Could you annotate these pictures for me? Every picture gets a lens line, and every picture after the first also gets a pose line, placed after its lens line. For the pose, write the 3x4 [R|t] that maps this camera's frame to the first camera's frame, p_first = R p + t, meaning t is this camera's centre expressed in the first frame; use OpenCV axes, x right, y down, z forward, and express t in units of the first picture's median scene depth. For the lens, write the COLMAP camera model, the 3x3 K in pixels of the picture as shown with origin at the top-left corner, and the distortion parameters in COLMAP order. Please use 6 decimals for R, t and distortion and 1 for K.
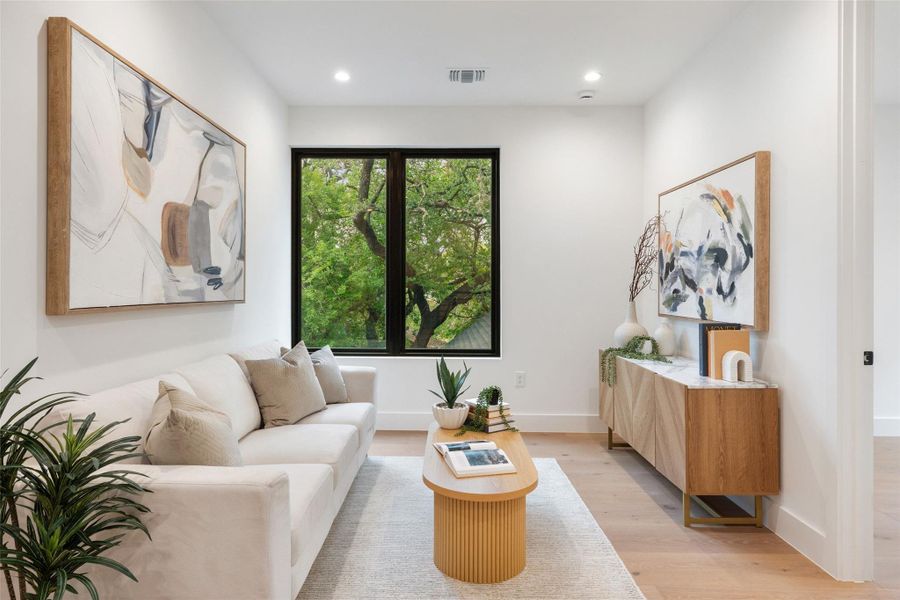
lens RADIAL K [[492.4, 0, 461.4], [0, 492.4, 285.2], [0, 0, 1]] dist [-0.001378, -0.000908]
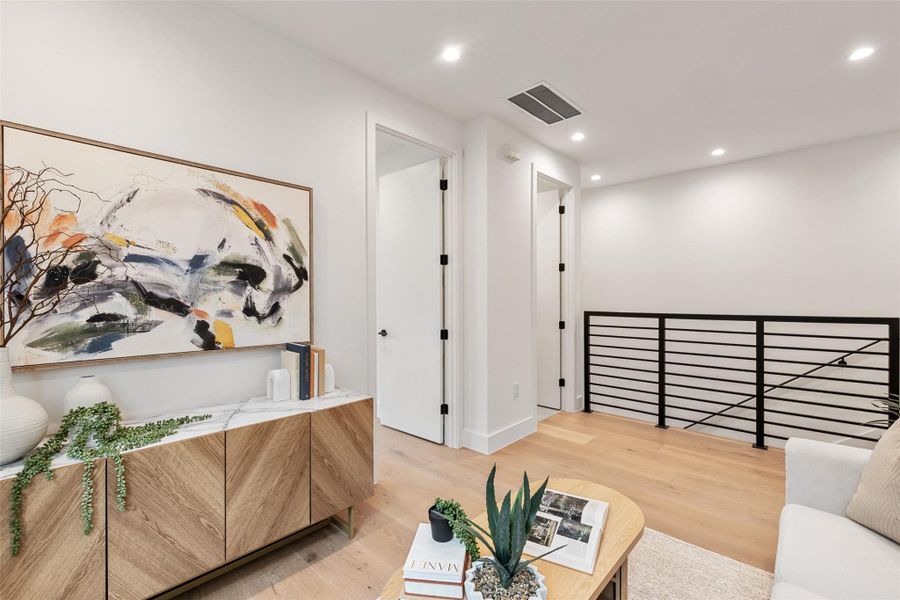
lens RADIAL K [[381.7, 0, 450.0], [0, 381.7, 300.0], [0, 0, 1]] dist [0.000822, 0.000073]
pose [[-0.702183, -0.005831, 0.711973, -0.225197], [-0.003043, 0.999982, 0.005189, -0.015407], [-0.711990, 0.001477, -0.702188, 1.226999]]
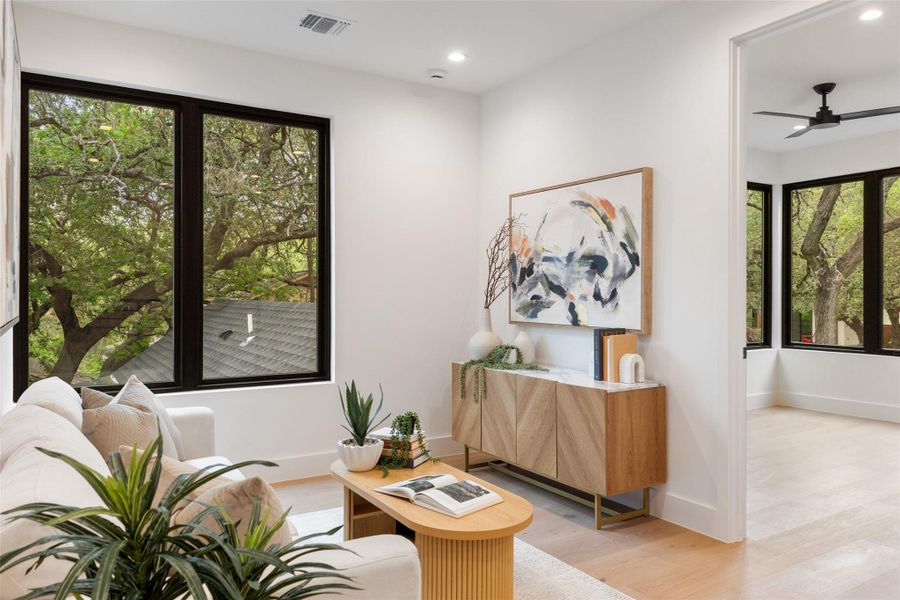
lens RADIAL K [[610.1, 0, 452.4], [0, 610.1, 292.4], [0, 0, 1]] dist [0.003436, -0.001154]
pose [[0.852099, 0.000266, 0.523381, -0.397359], [-0.003236, 0.999983, 0.004760, -0.003336], [-0.523371, -0.005750, 0.852085, 0.074540]]
